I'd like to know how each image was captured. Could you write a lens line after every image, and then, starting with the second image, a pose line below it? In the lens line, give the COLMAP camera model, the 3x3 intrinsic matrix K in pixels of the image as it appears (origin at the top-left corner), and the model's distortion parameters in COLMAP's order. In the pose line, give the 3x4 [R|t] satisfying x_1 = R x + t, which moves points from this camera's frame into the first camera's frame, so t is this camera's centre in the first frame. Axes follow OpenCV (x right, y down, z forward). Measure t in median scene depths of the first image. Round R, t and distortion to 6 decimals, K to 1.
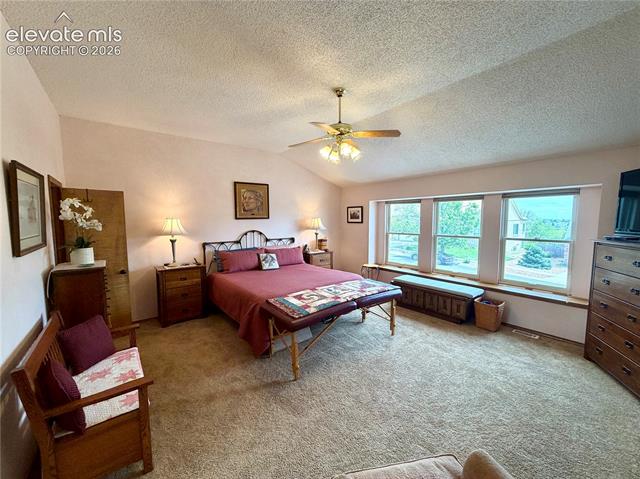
lens RADIAL K [[254.9, 0, 318.5], [0, 254.9, 238.0], [0, 0, 1]] dist [-0.000493, 0.000006]
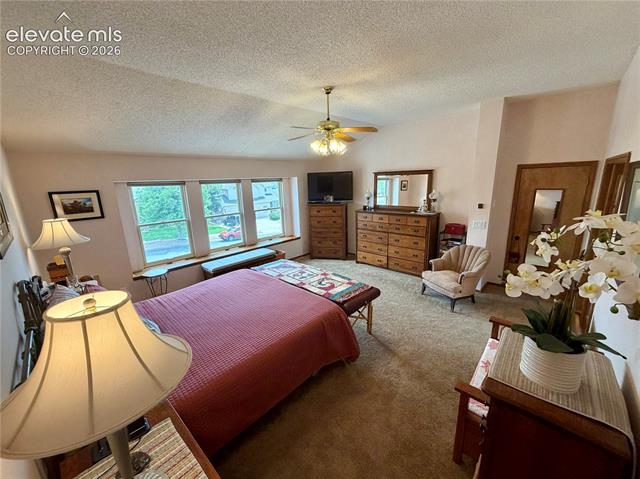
lens RADIAL K [[254.9, 0, 317.8], [0, 254.9, 240.3], [0, 0, 1]] dist [-0.000493, 0.000006]
pose [[-0.143997, -0.222969, 0.964132, -0.659424], [0.107886, 0.964941, 0.239269, -0.127503], [-0.983680, 0.138470, -0.114894, 0.749458]]
